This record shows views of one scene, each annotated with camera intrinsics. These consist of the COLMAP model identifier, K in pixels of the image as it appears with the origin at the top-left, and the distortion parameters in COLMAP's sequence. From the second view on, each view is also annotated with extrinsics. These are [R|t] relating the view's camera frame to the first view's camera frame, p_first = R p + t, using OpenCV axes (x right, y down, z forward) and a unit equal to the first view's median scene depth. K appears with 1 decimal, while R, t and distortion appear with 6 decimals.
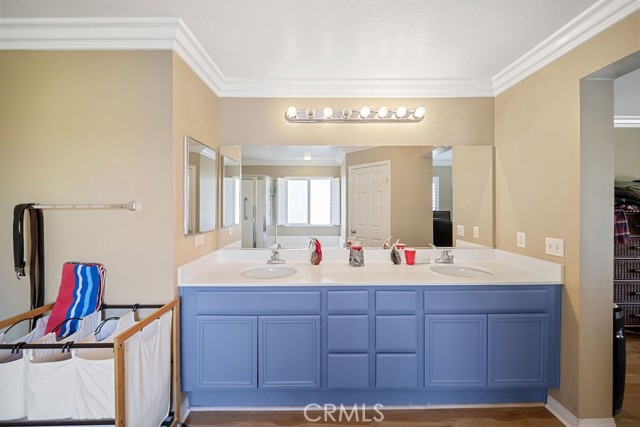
lens RADIAL K [[227.1, 0, 322.1], [0, 227.1, 209.0], [0, 0, 1]] dist [0.003268, -0.001282]
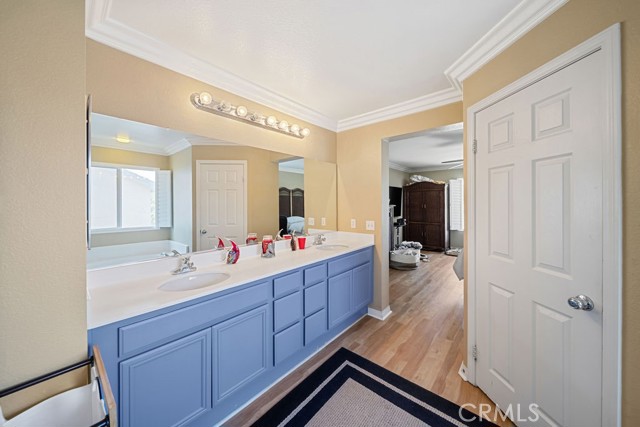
lens RADIAL K [[227.1, 0, 323.6], [0, 227.1, 207.0], [0, 0, 1]] dist [0.003268, -0.001282]
pose [[0.657062, -0.012143, 0.753738, -0.497566], [0.012059, 0.999912, 0.005596, 0.000654], [-0.753740, 0.005412, 0.657151, 0.061673]]
